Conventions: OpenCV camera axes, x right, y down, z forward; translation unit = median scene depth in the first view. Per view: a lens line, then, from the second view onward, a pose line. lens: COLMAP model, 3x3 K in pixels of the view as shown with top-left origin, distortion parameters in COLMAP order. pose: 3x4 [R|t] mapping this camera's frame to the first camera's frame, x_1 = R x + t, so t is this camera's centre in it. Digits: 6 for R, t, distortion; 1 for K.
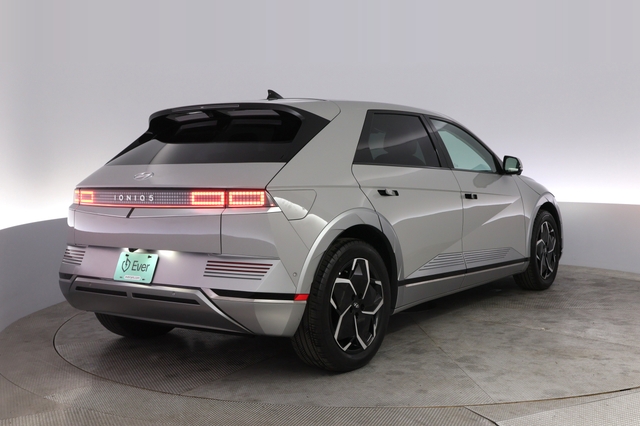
lens RADIAL K [[539.7, 0, 320.0], [0, 539.7, 213.0], [0, 0, 1]] dist [0.005019, 0.002105]
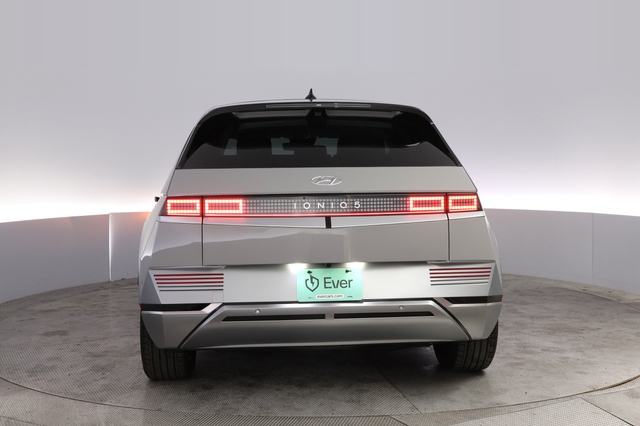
lens RADIAL K [[530.7, 0, 320.0], [0, 530.7, 213.0], [0, 0, 1]] dist [-0.003695, -0.001721]
pose [[0.883913, -0.031418, 0.466595, -0.738059], [0.036447, 0.999334, -0.001754, -0.014277], [-0.466229, 0.018556, 0.884469, 0.238635]]
